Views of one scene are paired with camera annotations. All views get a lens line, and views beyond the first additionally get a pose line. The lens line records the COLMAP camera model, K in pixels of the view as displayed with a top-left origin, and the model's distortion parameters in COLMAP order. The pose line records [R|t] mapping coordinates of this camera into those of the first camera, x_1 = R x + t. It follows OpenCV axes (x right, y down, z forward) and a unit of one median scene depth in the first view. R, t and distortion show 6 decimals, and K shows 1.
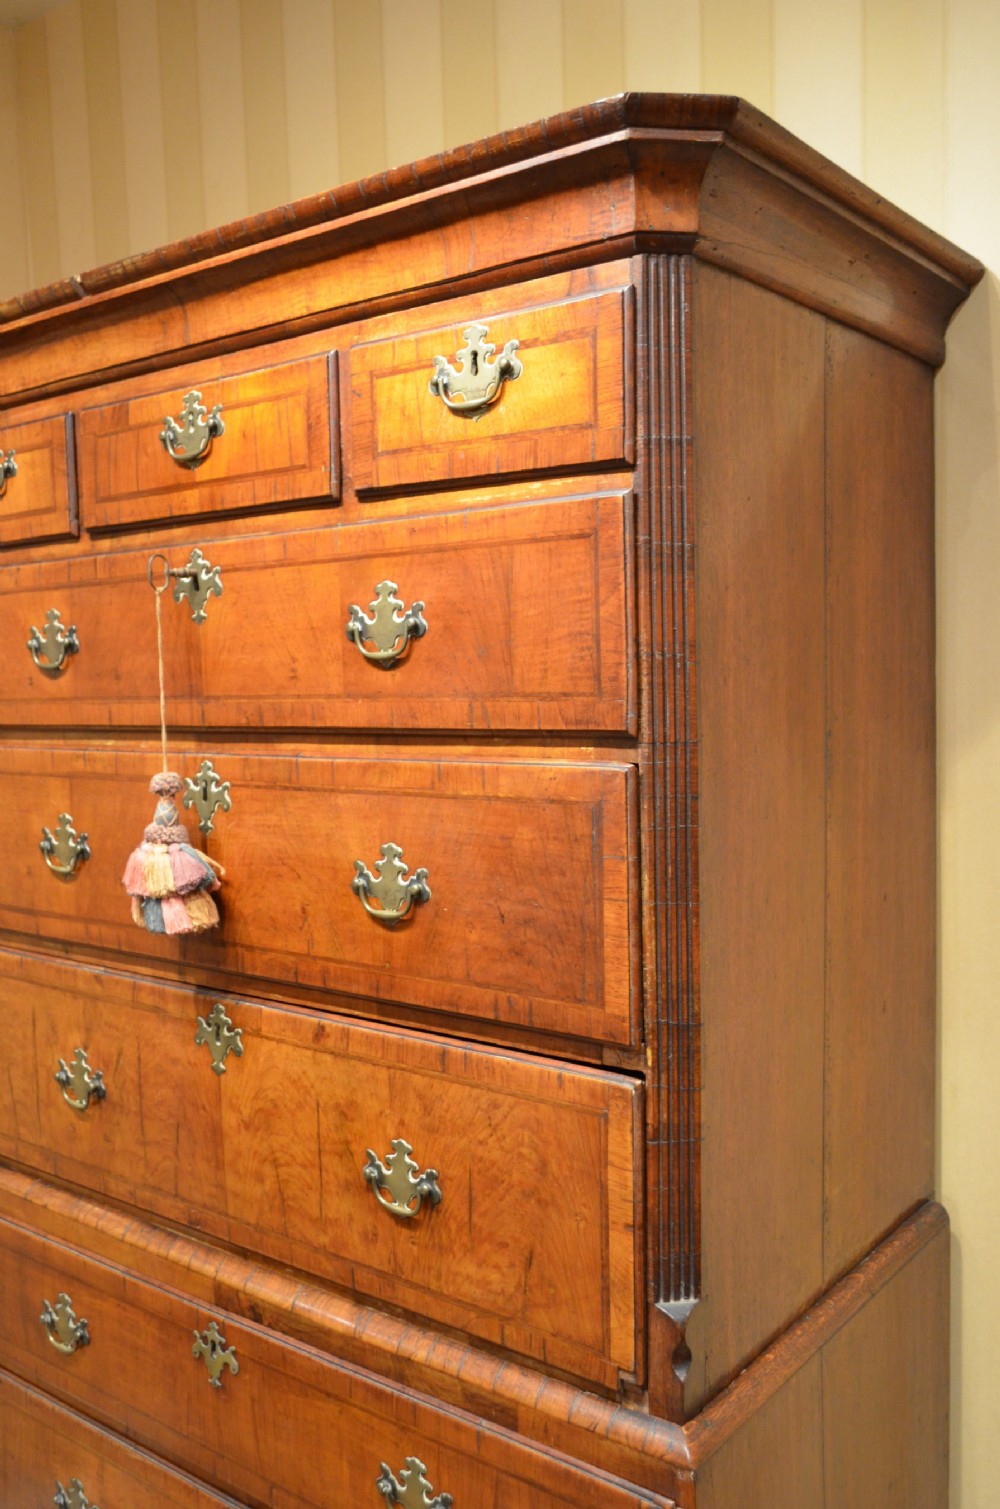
lens RADIAL K [[1327.9, 0, 492.6], [0, 1327.9, 771.8], [0, 0, 1]] dist [-0.028886, 0.010030]
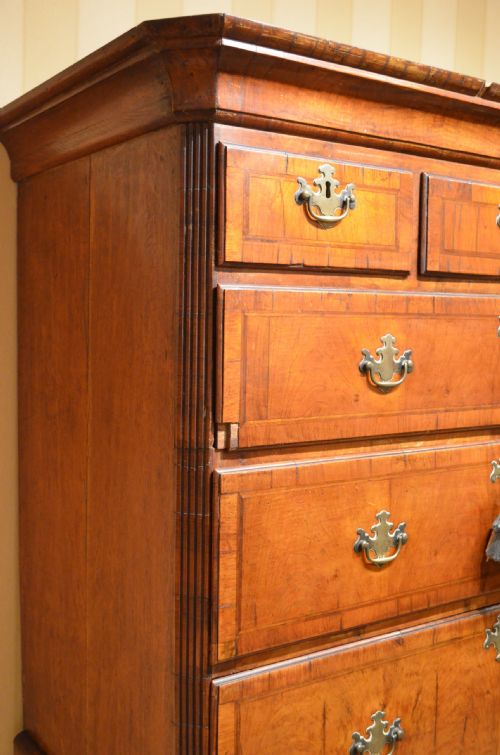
lens RADIAL K [[858.3, 0, 246.3], [0, 858.3, 388.2], [0, 0, 1]] dist [-0.015871, 0.000000]
pose [[0.299885, -0.043445, 0.952986, -1.368165], [0.059119, 0.997889, 0.026889, -0.131059], [-0.952142, 0.048276, 0.301820, 1.132404]]
